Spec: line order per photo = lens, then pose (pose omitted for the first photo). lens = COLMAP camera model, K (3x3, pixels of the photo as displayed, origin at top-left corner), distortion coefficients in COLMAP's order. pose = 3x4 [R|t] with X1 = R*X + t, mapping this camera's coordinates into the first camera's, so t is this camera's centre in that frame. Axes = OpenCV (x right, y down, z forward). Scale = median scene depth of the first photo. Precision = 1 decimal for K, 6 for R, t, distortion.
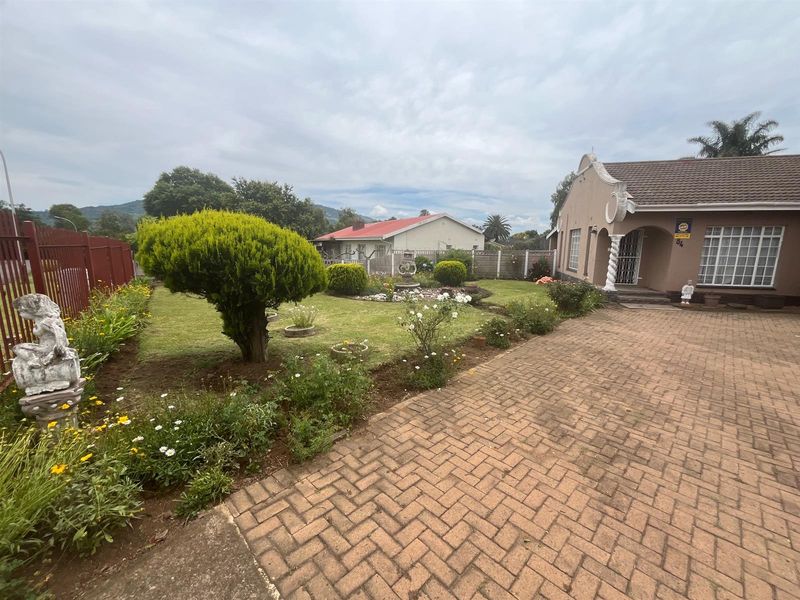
lens RADIAL K [[323.9, 0, 398.8], [0, 323.9, 296.9], [0, 0, 1]] dist [-0.001803, 0.001129]
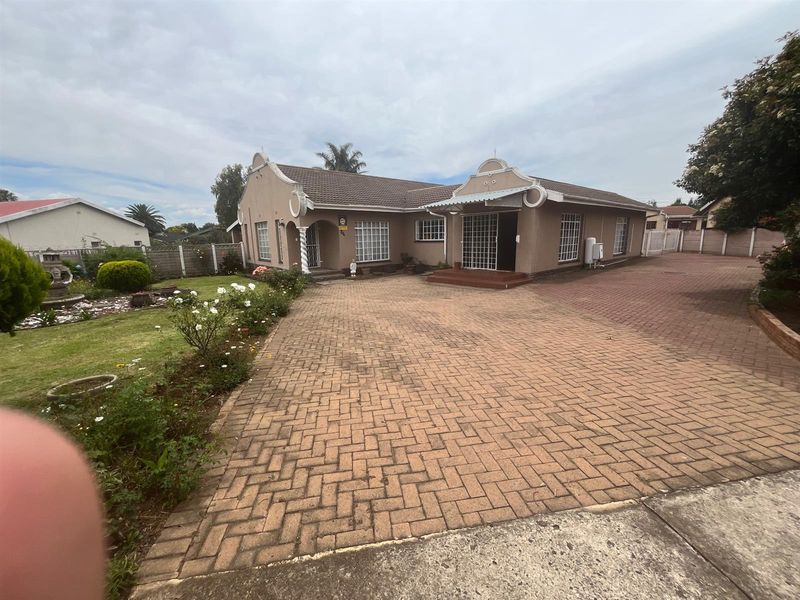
lens RADIAL K [[323.9, 0, 396.3], [0, 323.9, 299.5], [0, 0, 1]] dist [-0.001803, 0.001129]
pose [[0.585503, -0.175919, 0.791352, -0.312692], [0.154776, 0.982472, 0.103889, 0.006045], [-0.795758, 0.061655, 0.602468, 0.023514]]
